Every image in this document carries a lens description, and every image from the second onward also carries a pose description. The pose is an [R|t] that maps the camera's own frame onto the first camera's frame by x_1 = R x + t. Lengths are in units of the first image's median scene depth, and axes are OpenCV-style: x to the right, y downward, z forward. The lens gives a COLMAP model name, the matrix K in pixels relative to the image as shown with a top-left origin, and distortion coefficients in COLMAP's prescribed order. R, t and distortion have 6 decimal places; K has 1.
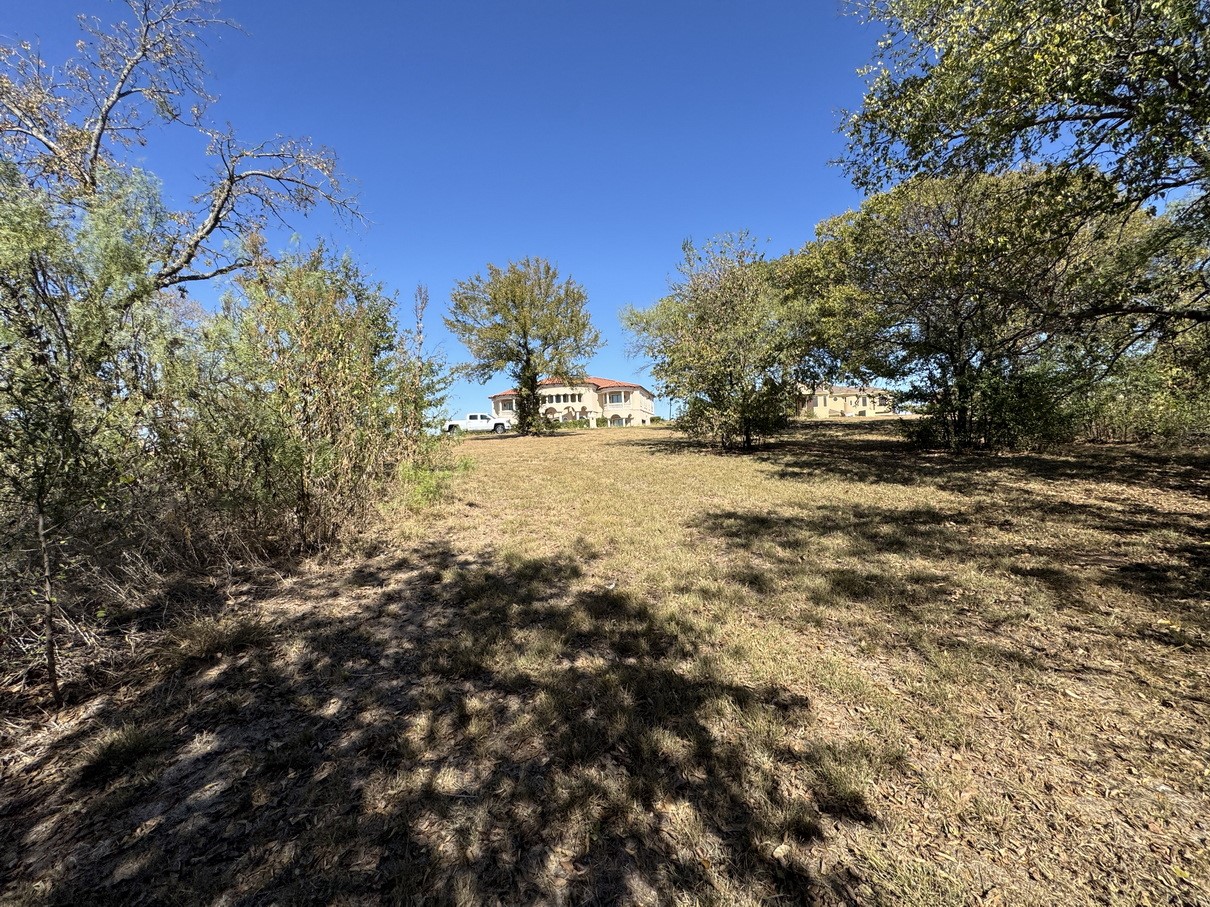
lens RADIAL K [[493.3, 0, 597.5], [0, 493.3, 450.2], [0, 0, 1]] dist [-0.003826, 0.001989]
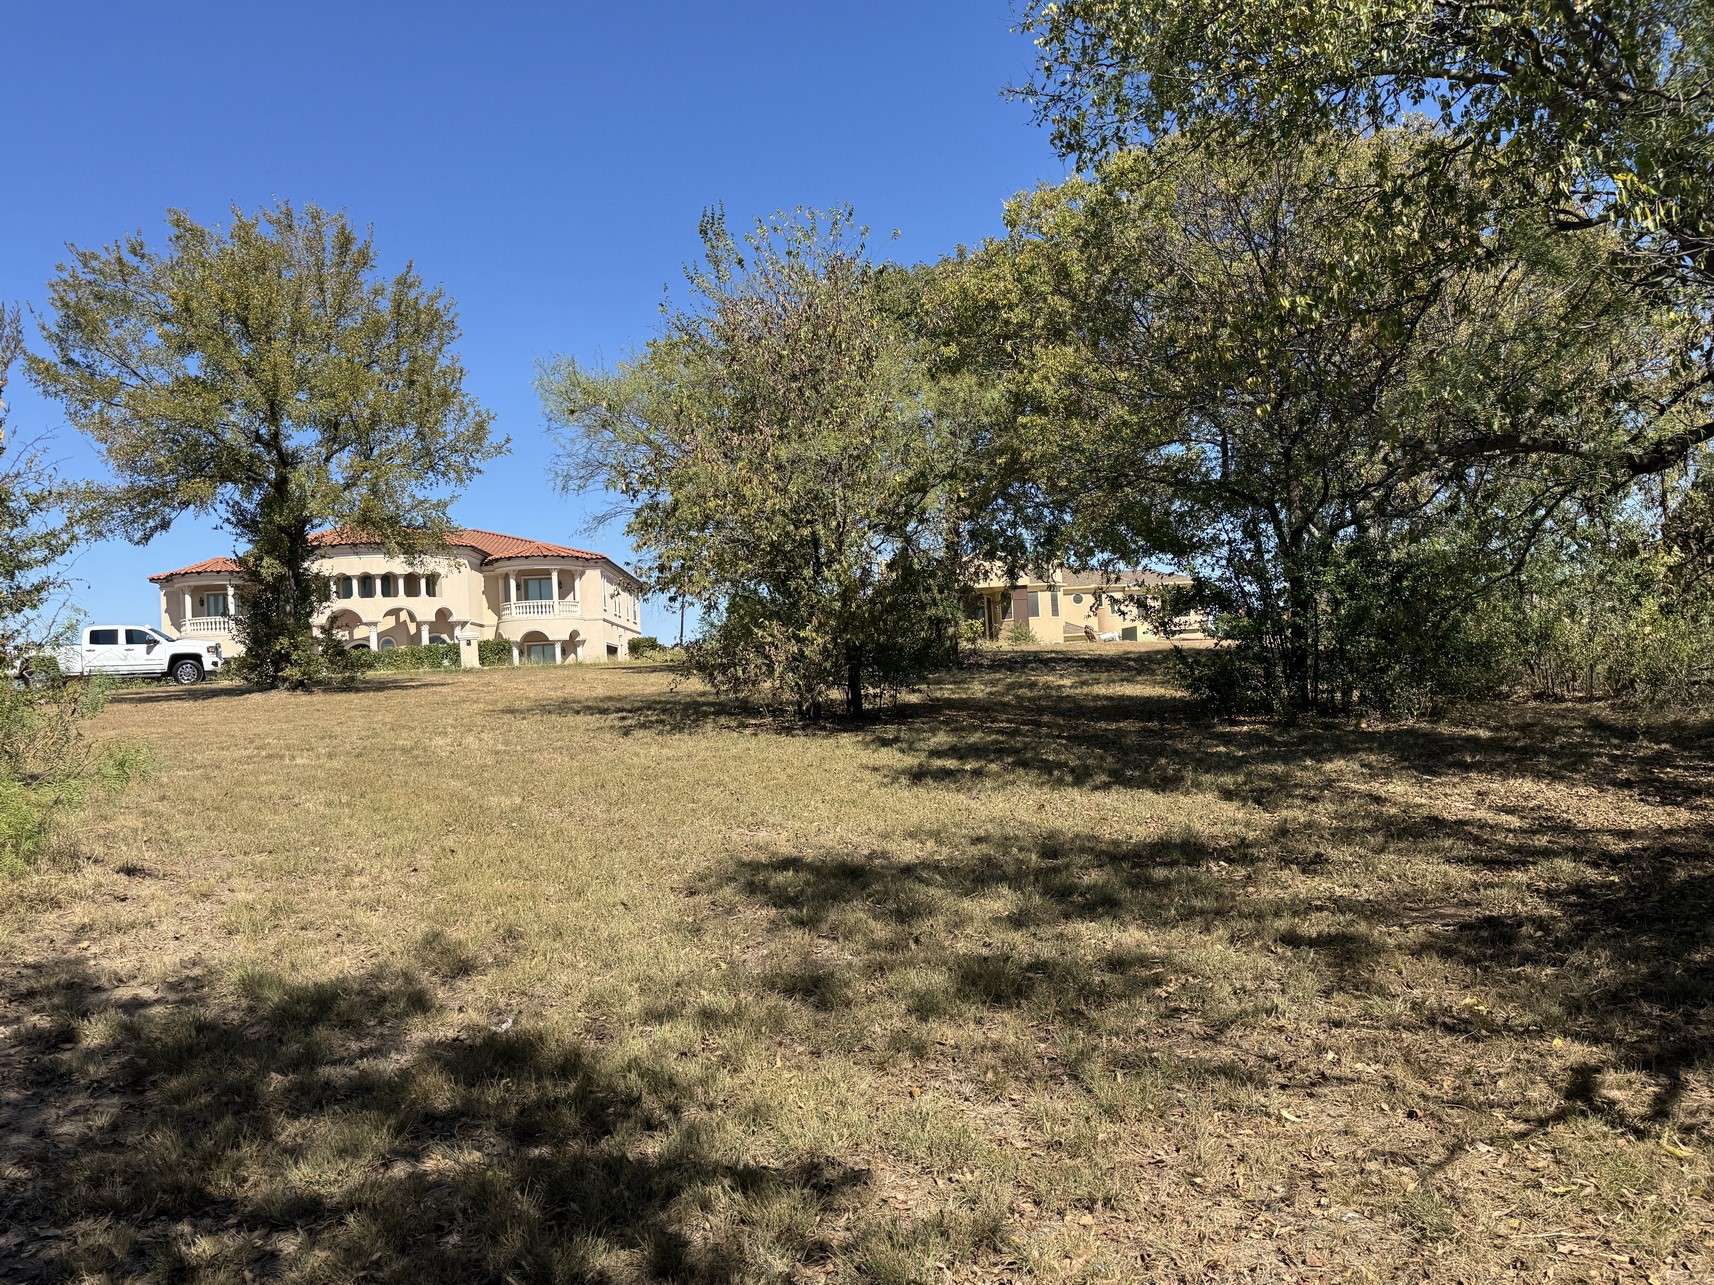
lens RADIAL K [[1311.8, 0, 849.6], [0, 1311.8, 628.2], [0, 0, 1]] dist [0.084611, -0.132230]
pose [[0.963411, 0.008675, 0.267890, 0.001660], [0.011362, 0.997256, -0.073156, 0.003283], [-0.267789, 0.073523, 0.960668, -0.104572]]
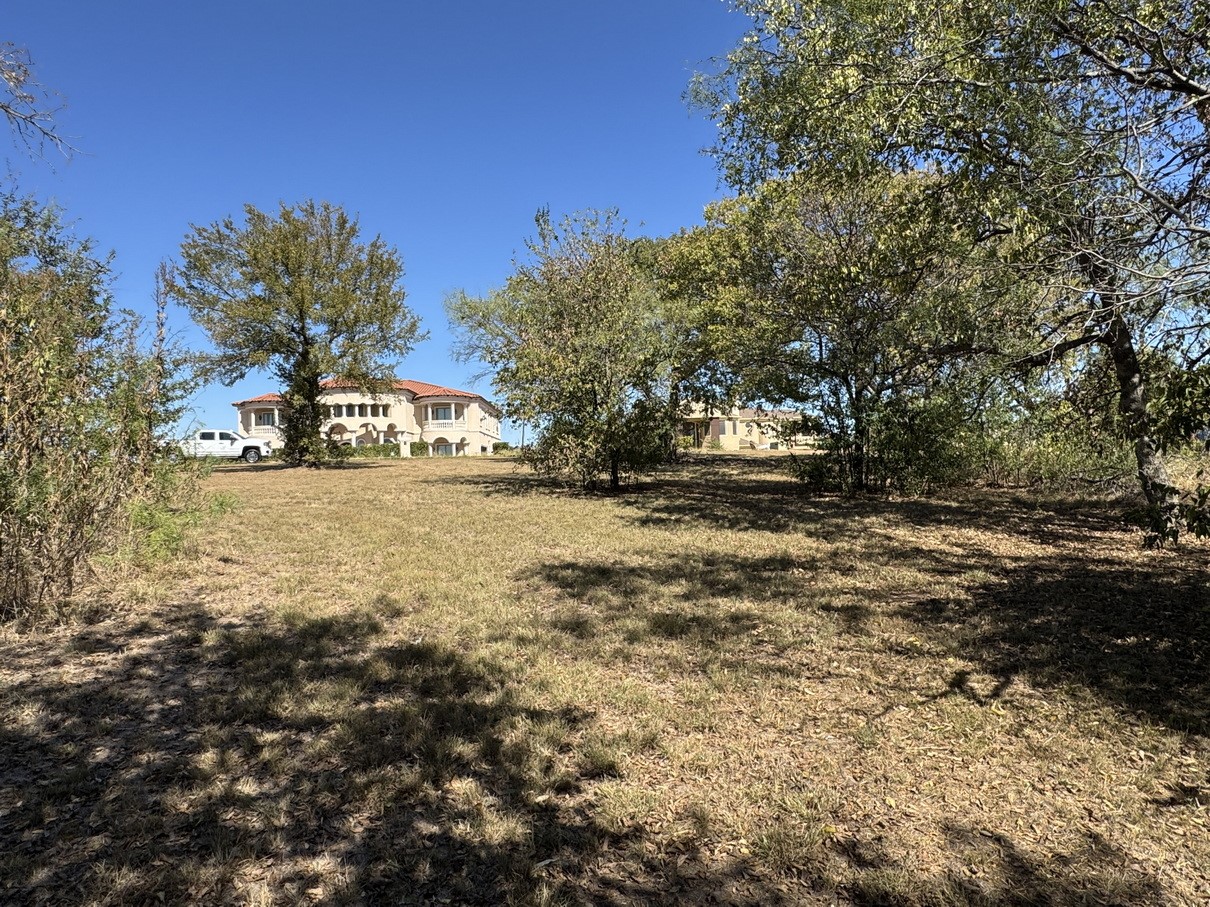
lens RADIAL K [[741.9, 0, 611.3], [0, 741.9, 449.6], [0, 0, 1]] dist [-0.006825, 0.005010]
pose [[0.965769, 0.024741, 0.258223, 0.004832], [-0.009783, 0.998207, -0.059052, 0.004540], [-0.259221, 0.054504, 0.964279, -0.146954]]
